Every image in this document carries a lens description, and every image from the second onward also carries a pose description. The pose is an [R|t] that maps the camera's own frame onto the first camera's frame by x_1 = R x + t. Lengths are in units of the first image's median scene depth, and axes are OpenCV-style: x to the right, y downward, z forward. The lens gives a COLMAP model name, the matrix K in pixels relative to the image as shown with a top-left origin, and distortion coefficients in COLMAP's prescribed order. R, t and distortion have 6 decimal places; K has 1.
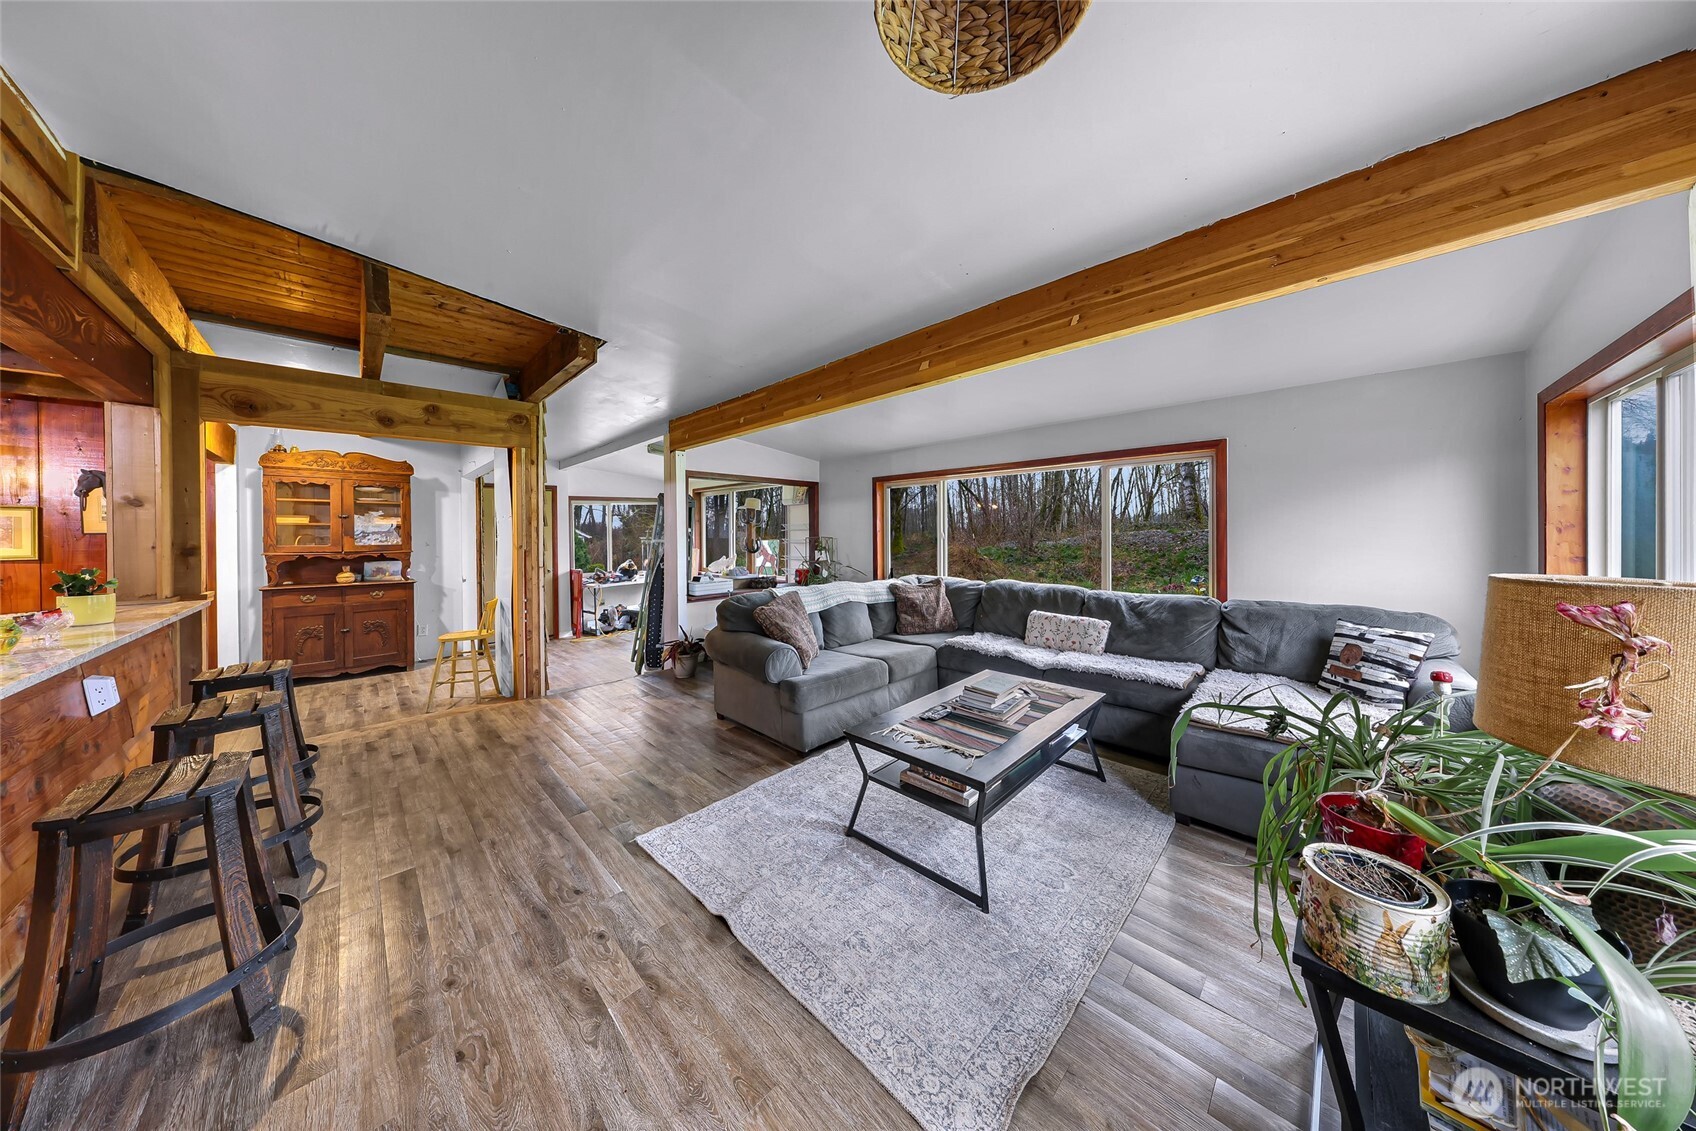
lens RADIAL K [[501.1, 0, 848.6], [0, 501.1, 534.6], [0, 0, 1]] dist [-0.000092, -0.000005]
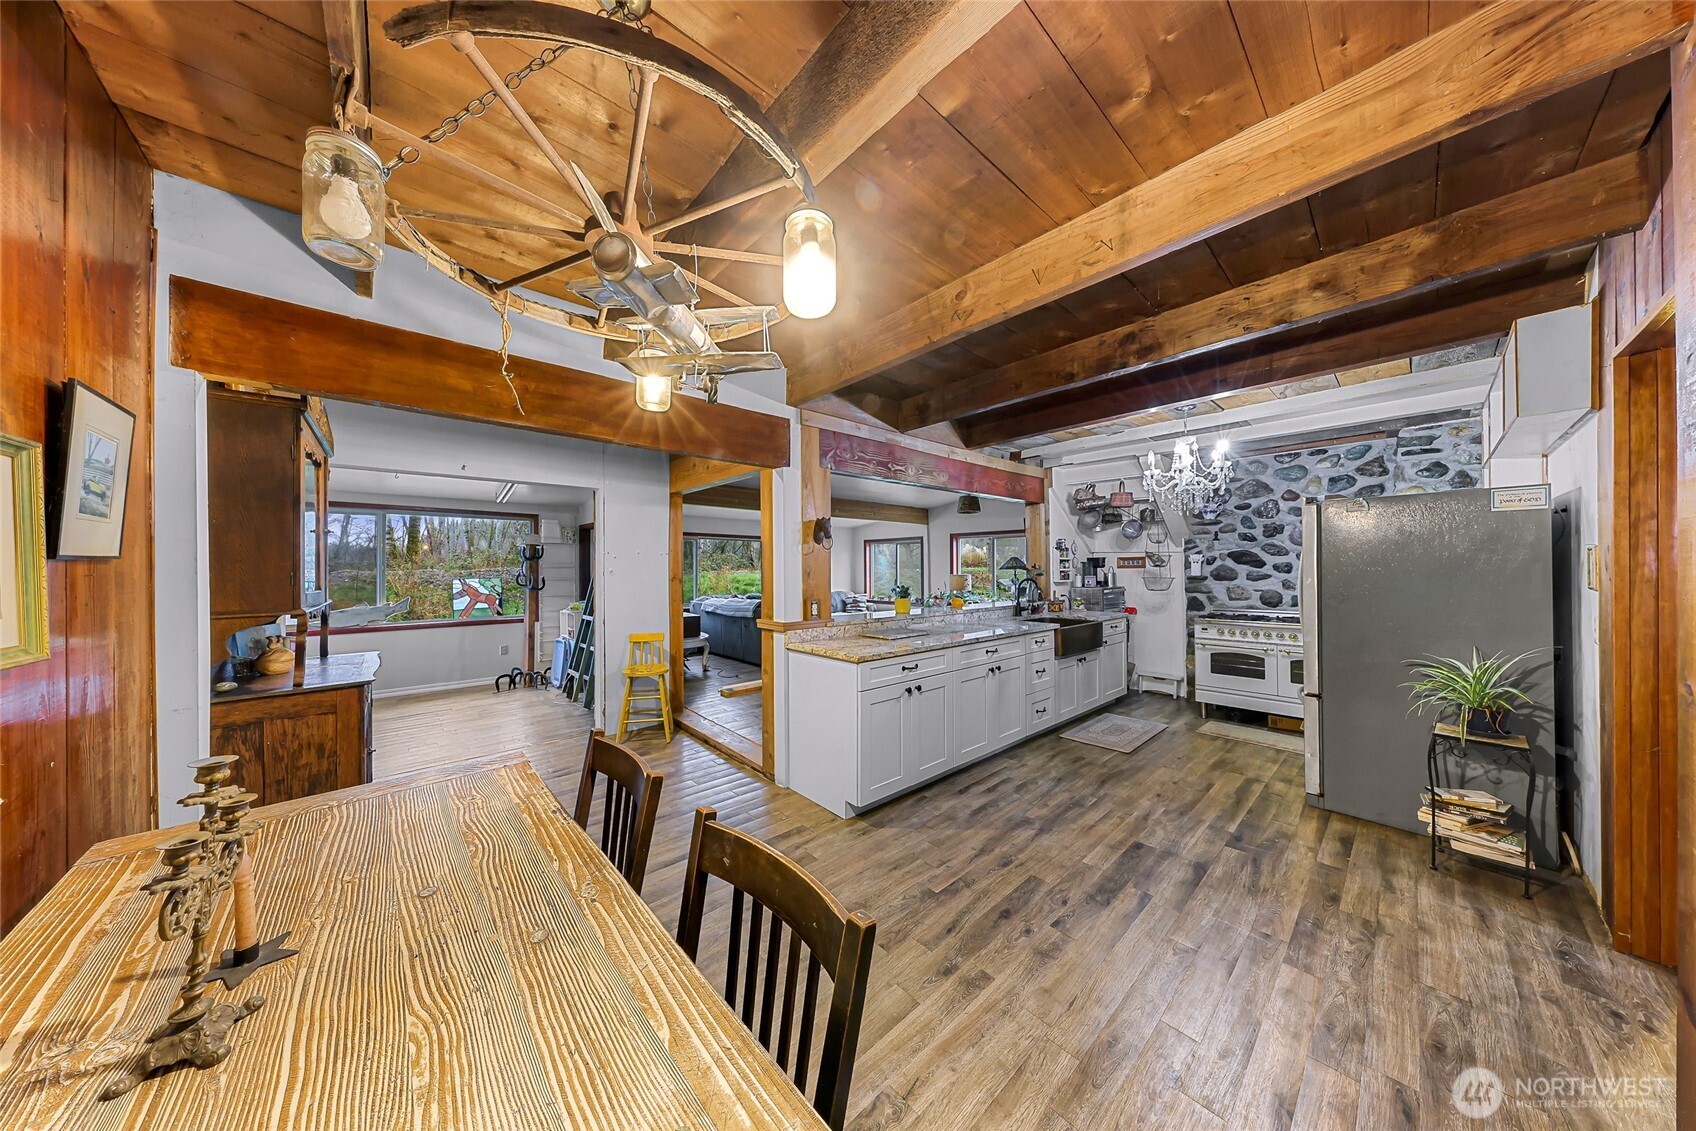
lens RADIAL K [[506.3, 0, 813.0], [0, 506.3, 564.7], [0, 0, 1]] dist [0.000400, -0.000010]
pose [[0.086180, 0.017112, 0.996133, -1.552552], [0.006688, 0.999820, -0.017754, 0.009138], [-0.996257, 0.008193, 0.086050, 0.513376]]
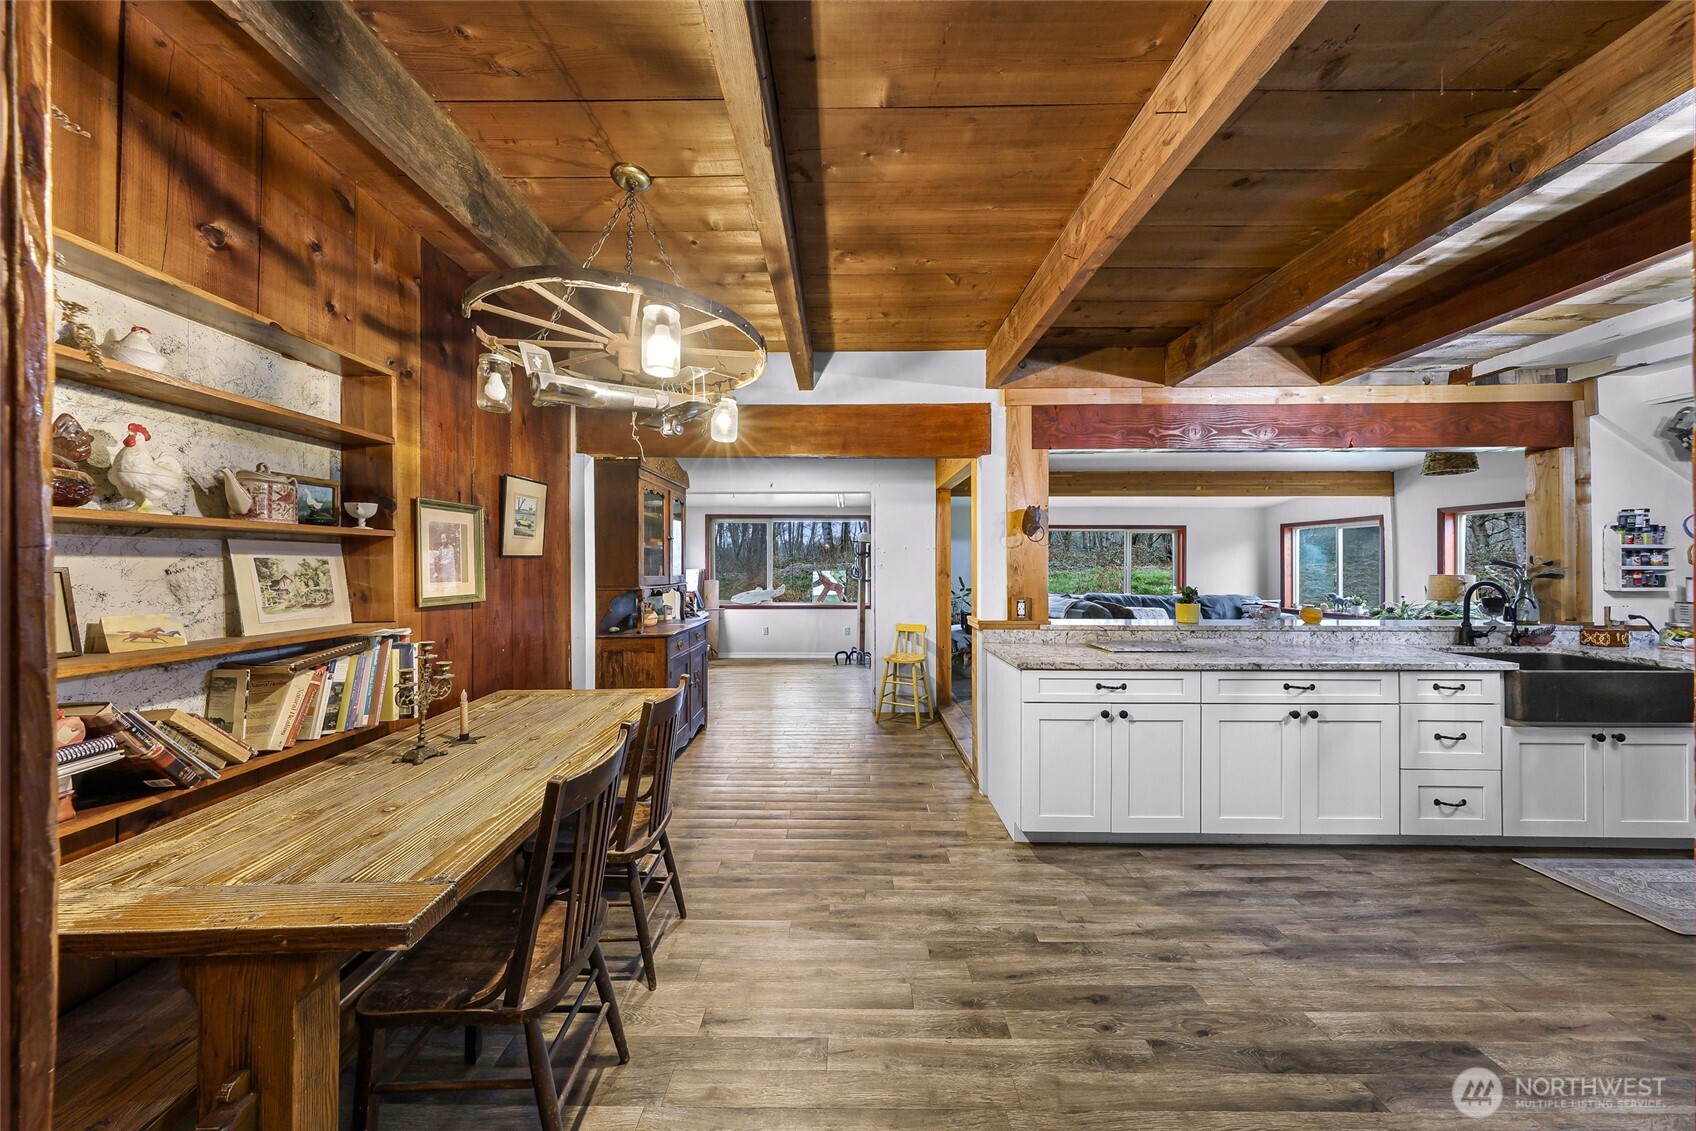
lens RADIAL K [[538.4, 0, 837.7], [0, 538.4, 563.2], [0, 0, 1]] dist [0.000908, 0.000127]
pose [[0.714811, 0.011502, 0.699223, -1.486425], [-0.005226, 0.999925, -0.011106, 0.010578], [-0.699298, 0.004285, 0.714817, 0.246161]]
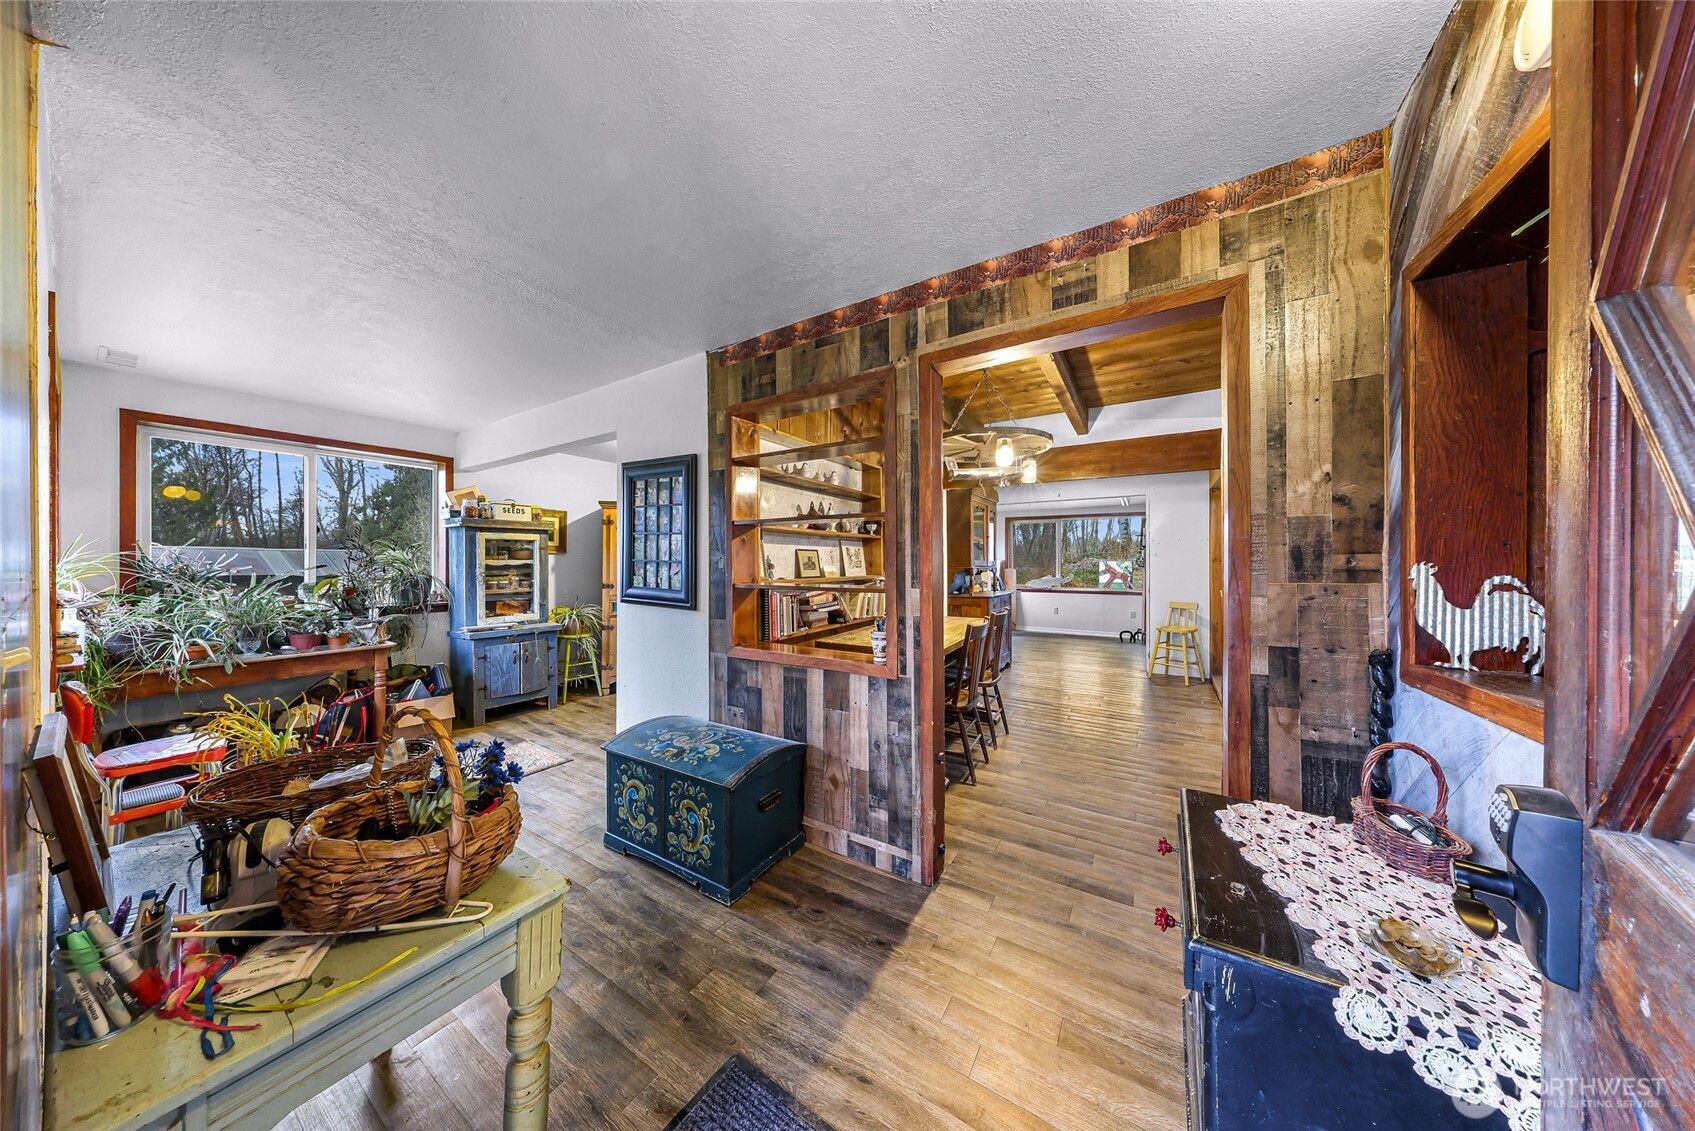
lens RADIAL K [[492.6, 0, 849.5], [0, 492.6, 560.9], [0, 0, 1]] dist [-0.000317, -0.000009]
pose [[0.970742, 0.008256, 0.239982, -1.693106], [-0.007172, 0.999960, -0.005390, 0.031476], [-0.240017, 0.003512, 0.970762, -0.040080]]
